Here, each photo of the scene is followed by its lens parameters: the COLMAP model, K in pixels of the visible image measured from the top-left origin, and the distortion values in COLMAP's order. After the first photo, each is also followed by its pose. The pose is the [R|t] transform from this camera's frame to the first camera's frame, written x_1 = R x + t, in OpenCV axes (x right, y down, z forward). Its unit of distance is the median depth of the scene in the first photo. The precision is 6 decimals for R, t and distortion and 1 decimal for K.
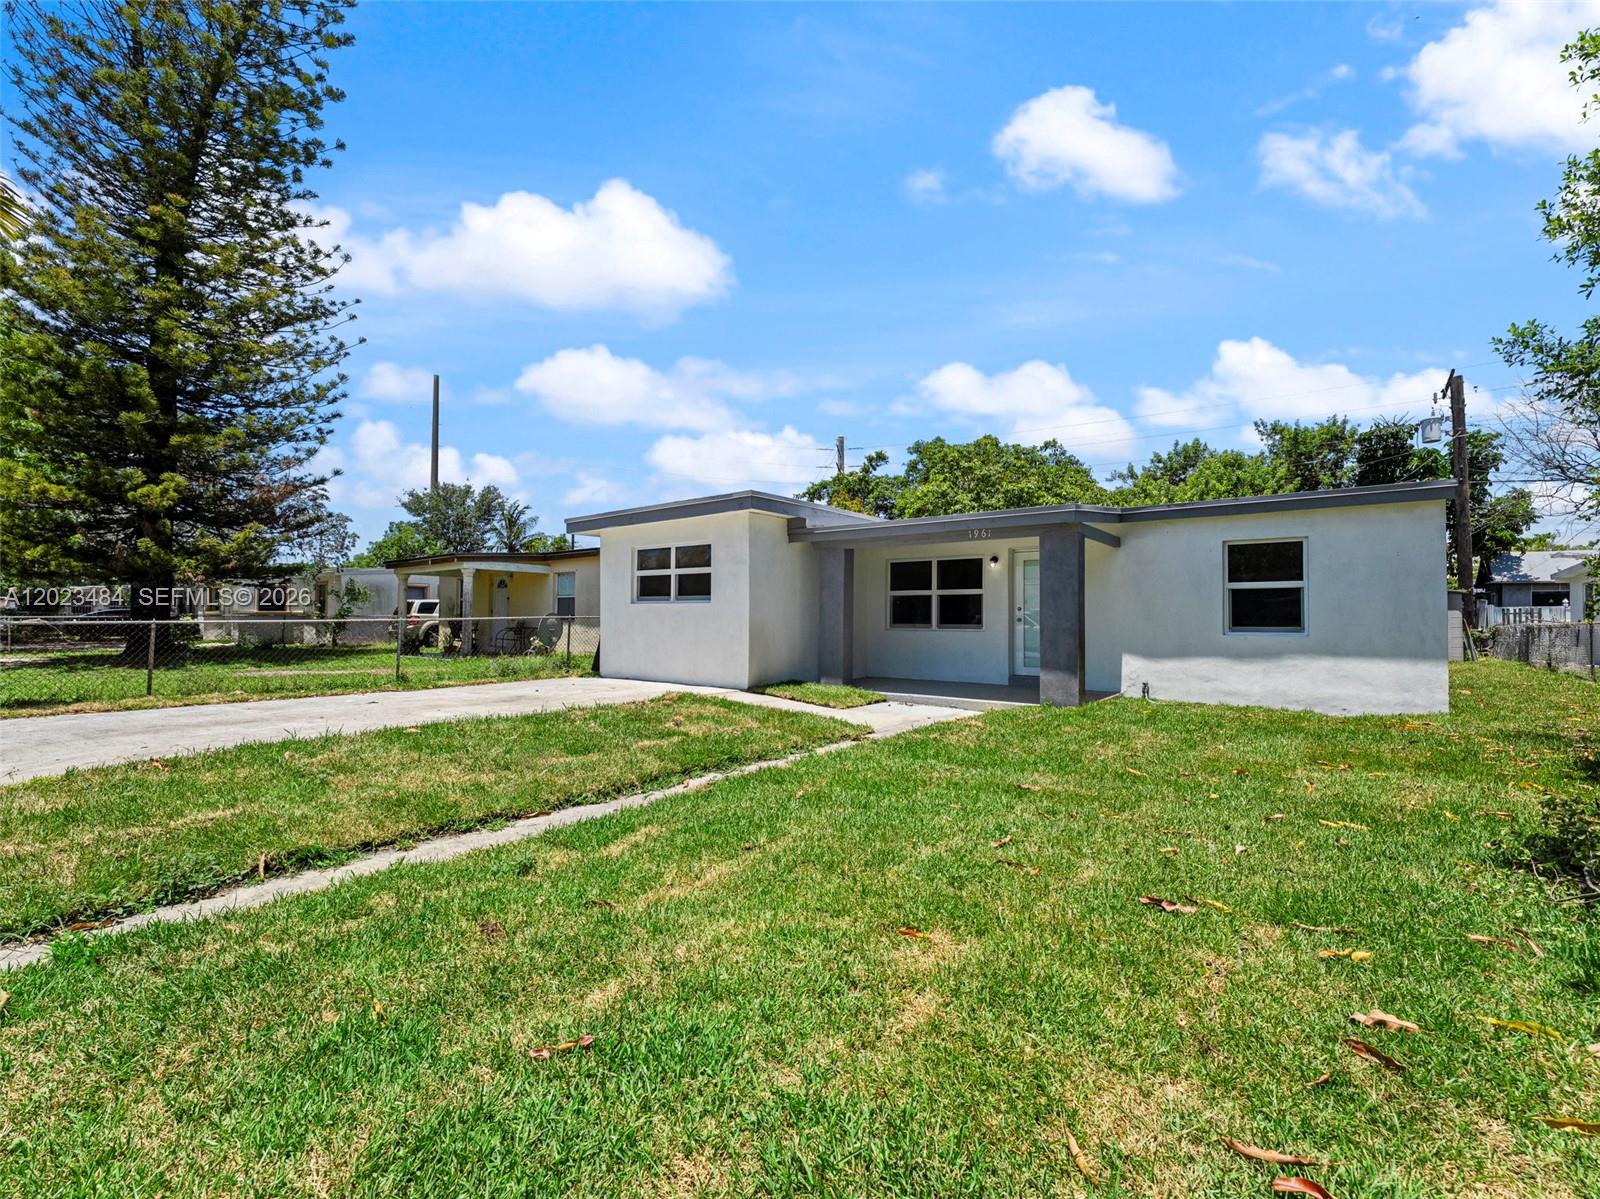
lens RADIAL K [[710.0, 0, 800.0], [0, 710.0, 599.5], [0, 0, 1]] dist [-0.001246, -0.000050]
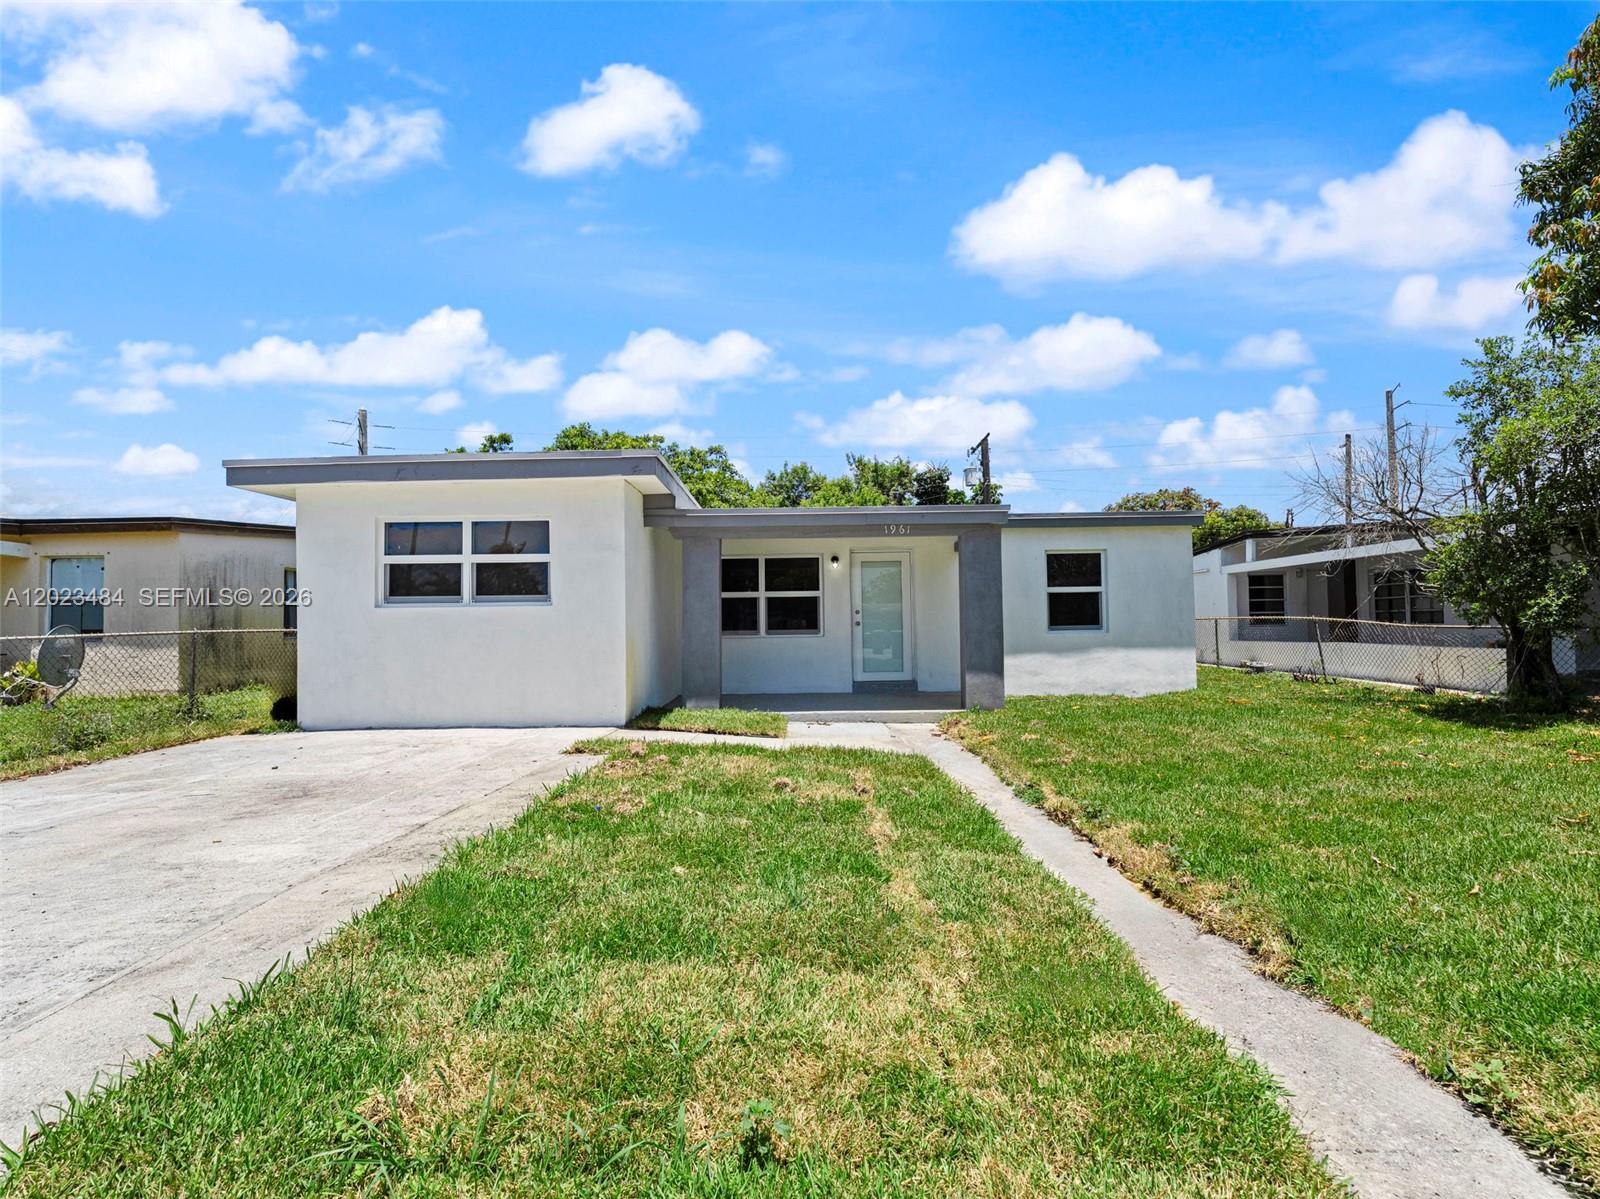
lens RADIAL K [[710.0, 0, 800.0], [0, 710.0, 599.5], [0, 0, 1]] dist [-0.001246, -0.000050]
pose [[0.793604, 0.005306, 0.608412, -0.332615], [0.001251, 0.999946, -0.010351, 0.006018], [-0.608433, 0.008976, 0.793554, 0.284873]]
